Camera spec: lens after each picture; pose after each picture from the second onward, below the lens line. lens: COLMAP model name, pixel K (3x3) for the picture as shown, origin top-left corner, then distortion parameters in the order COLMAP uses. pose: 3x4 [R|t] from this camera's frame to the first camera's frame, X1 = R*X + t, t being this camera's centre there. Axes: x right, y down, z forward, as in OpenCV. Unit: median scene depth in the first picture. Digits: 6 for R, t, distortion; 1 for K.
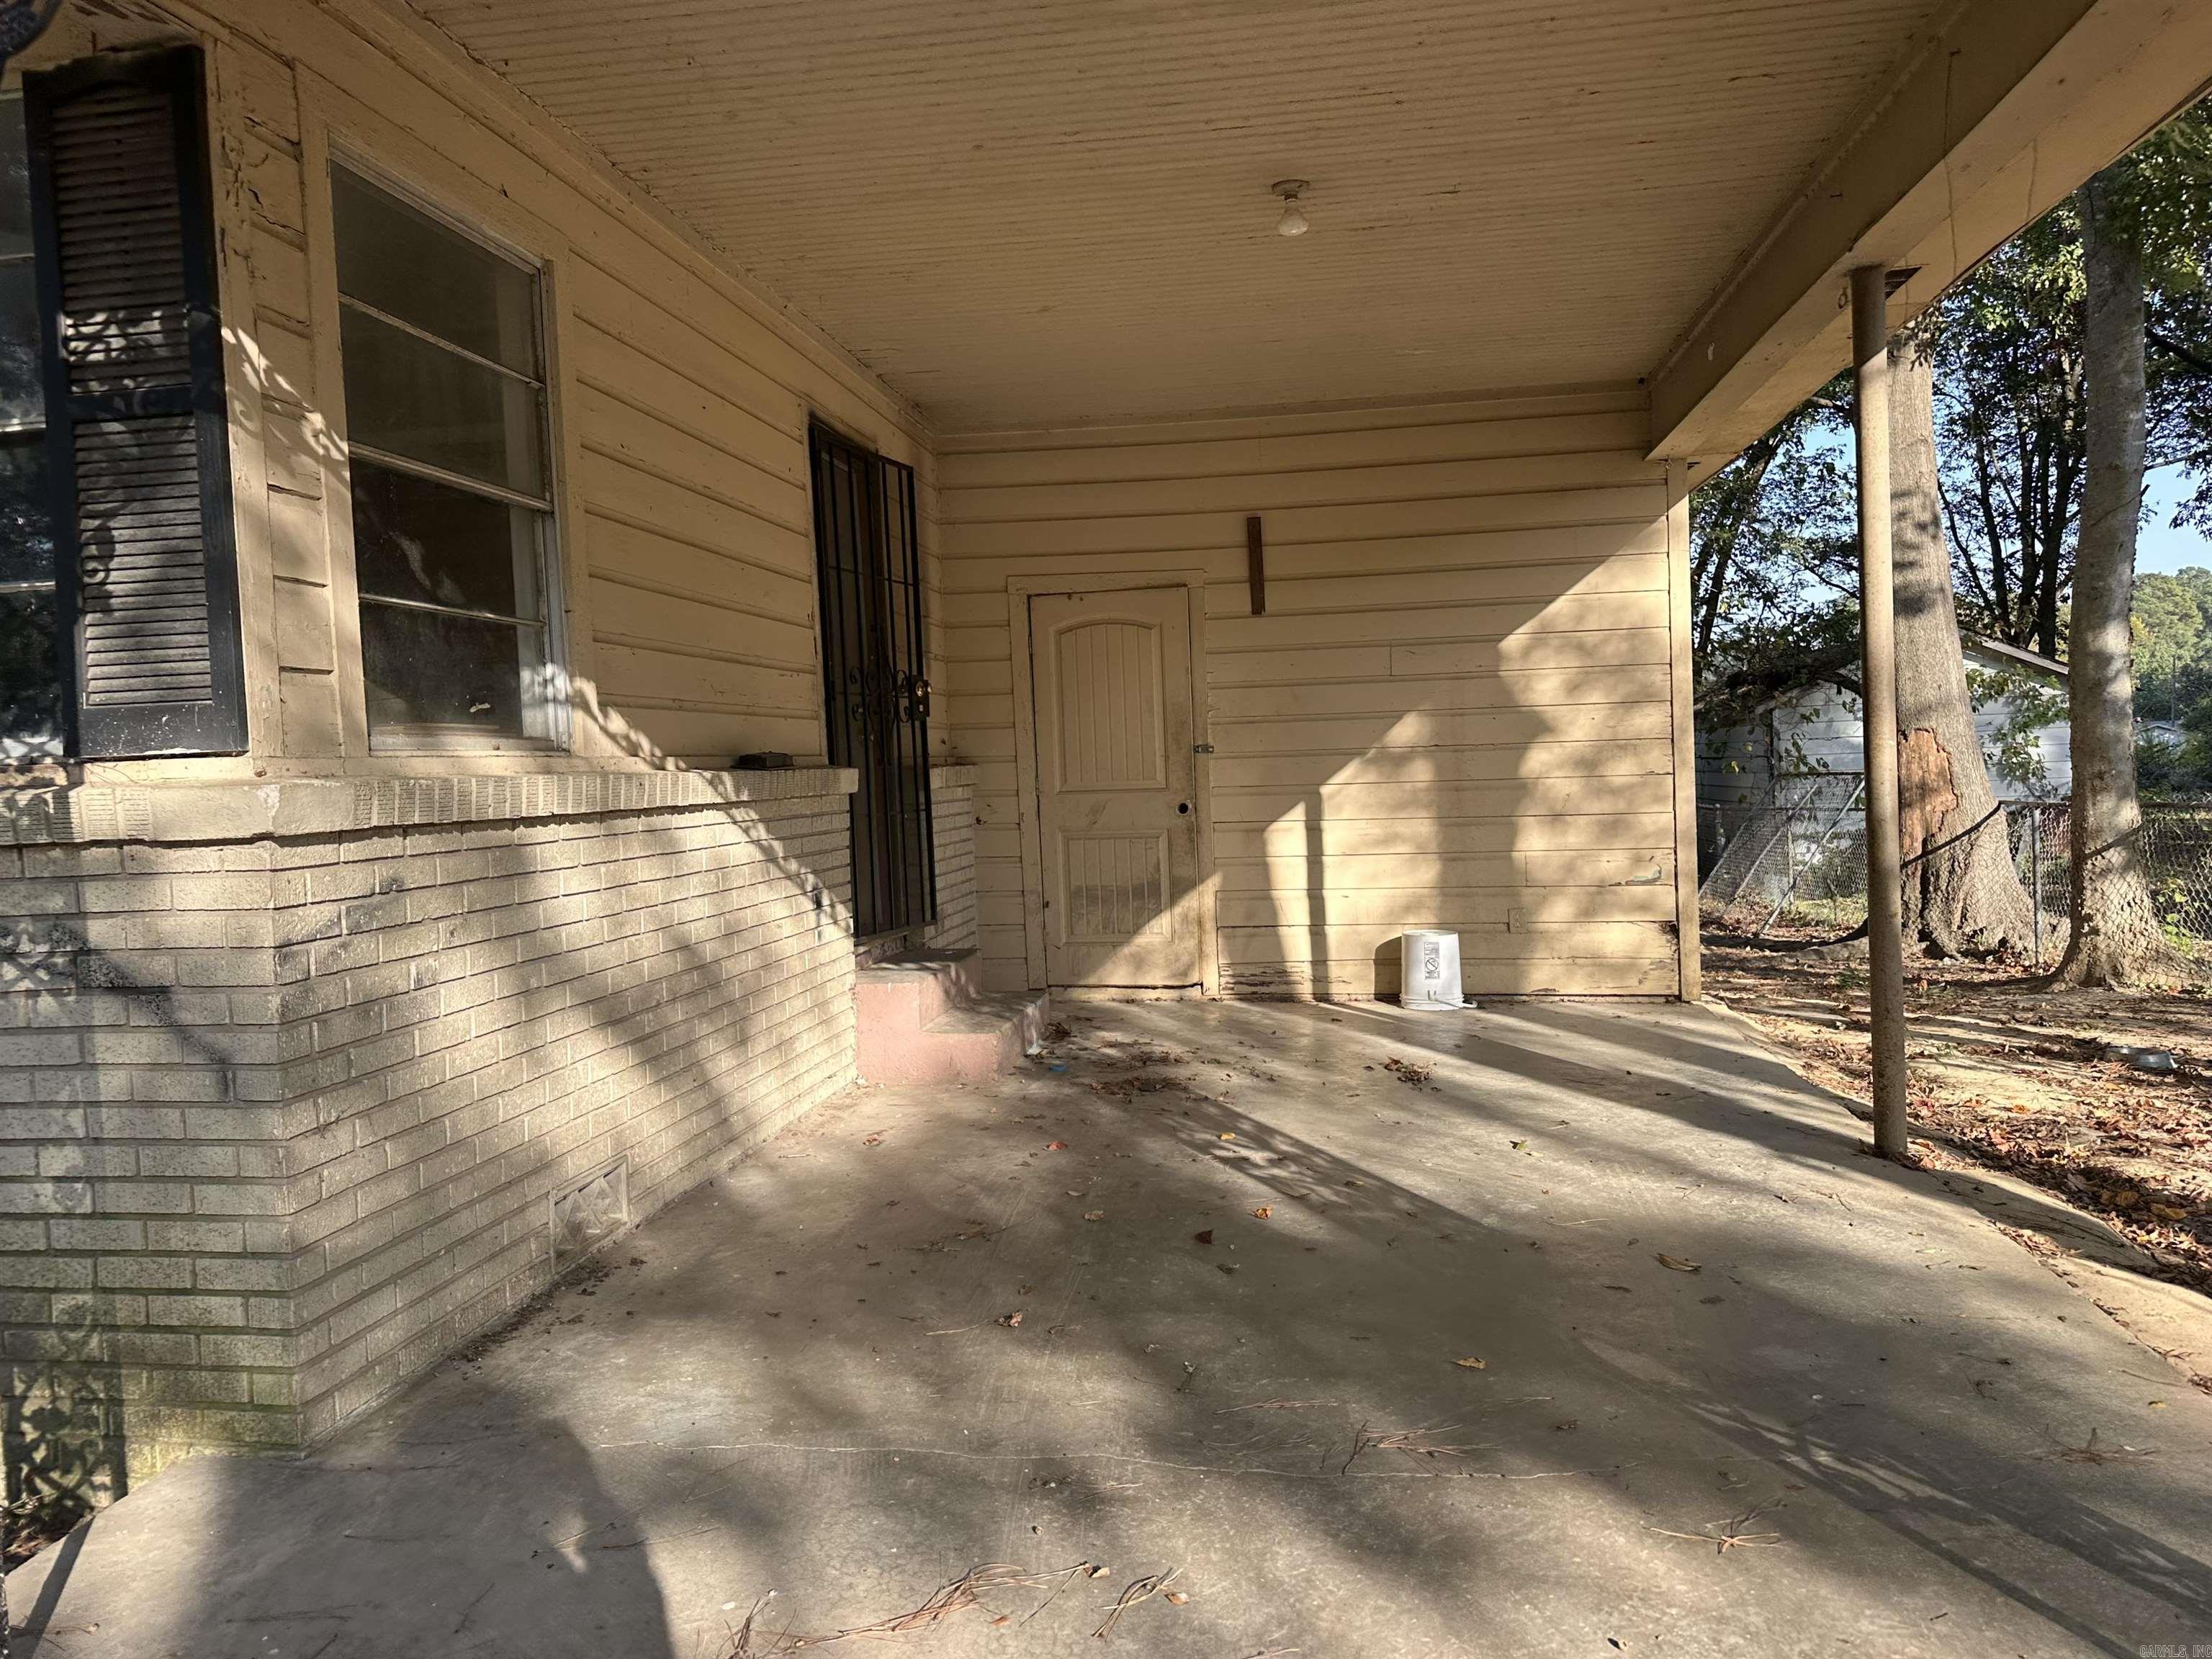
lens RADIAL K [[1539.3, 0, 1094.9], [0, 1539.3, 819.1], [0, 0, 1]] dist [0.099452, -0.140801]
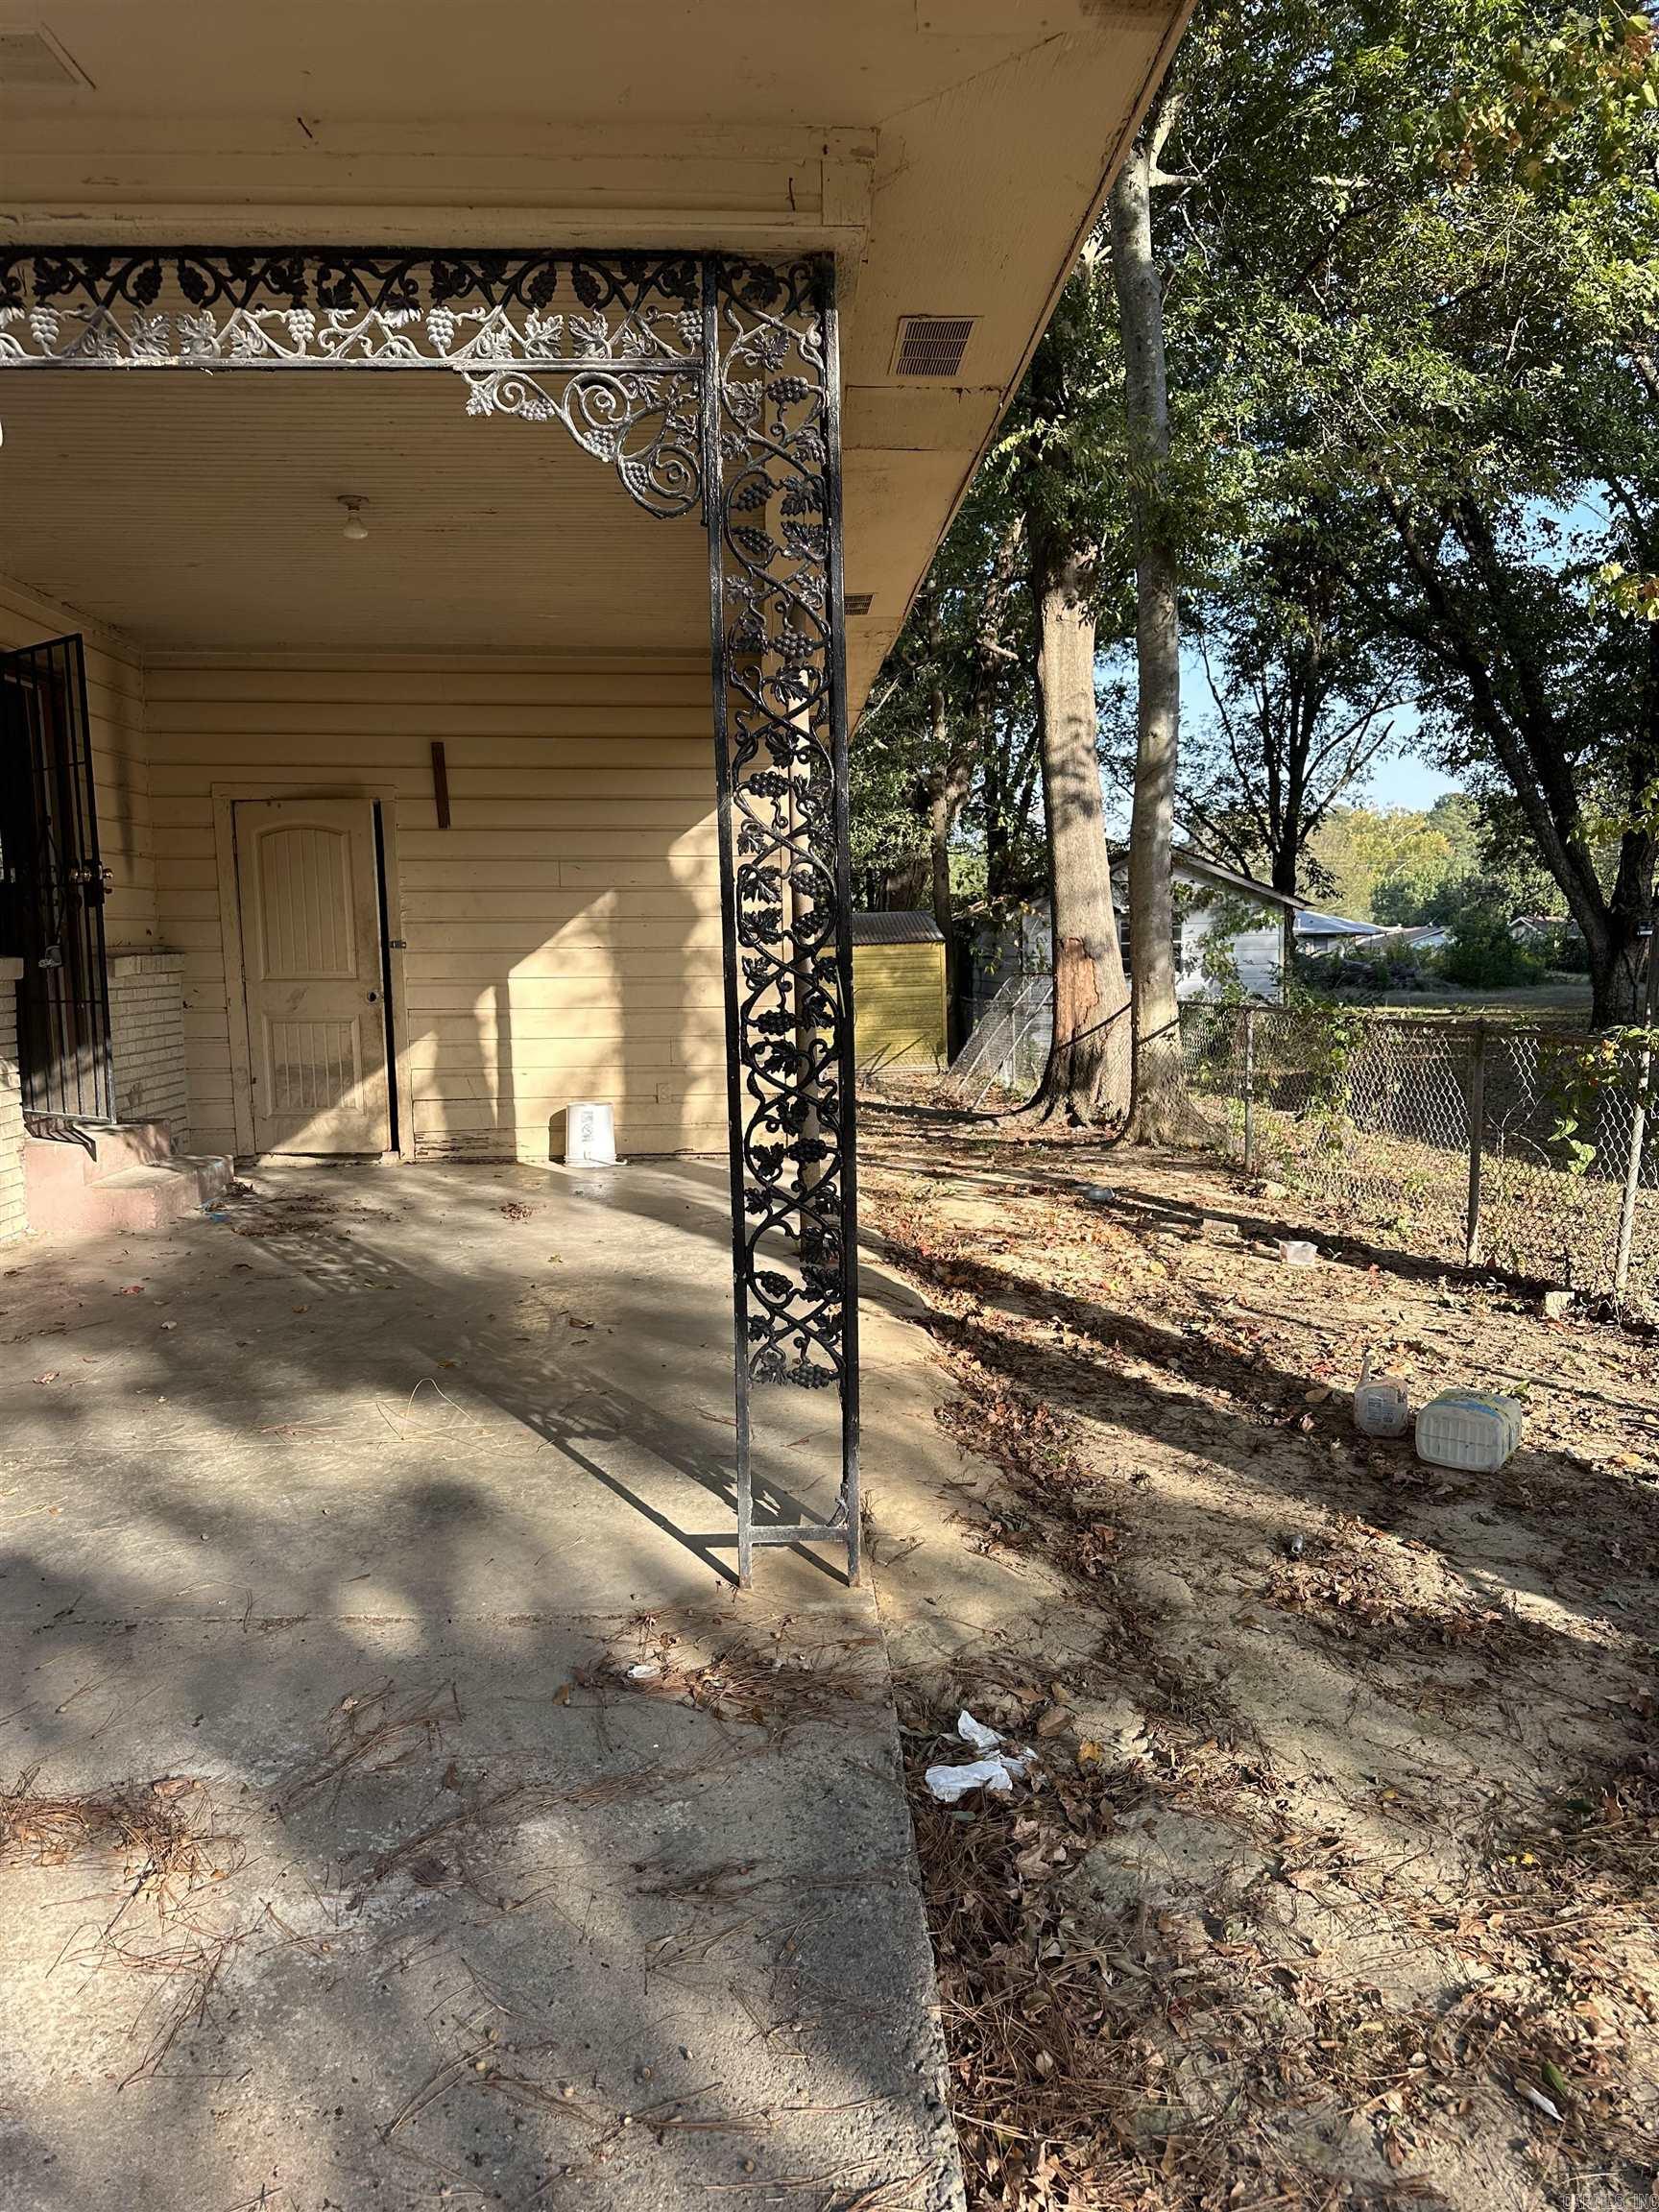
lens RADIAL K [[1539.3, 0, 828.9], [0, 1539.3, 1083.9], [0, 0, 1]] dist [0.099452, -0.140801]
pose [[0.976805, 0.000314, 0.214130, 0.137222], [-0.011178, 0.998710, 0.049526, -0.002745], [-0.213839, -0.050771, 0.975549, -0.194863]]
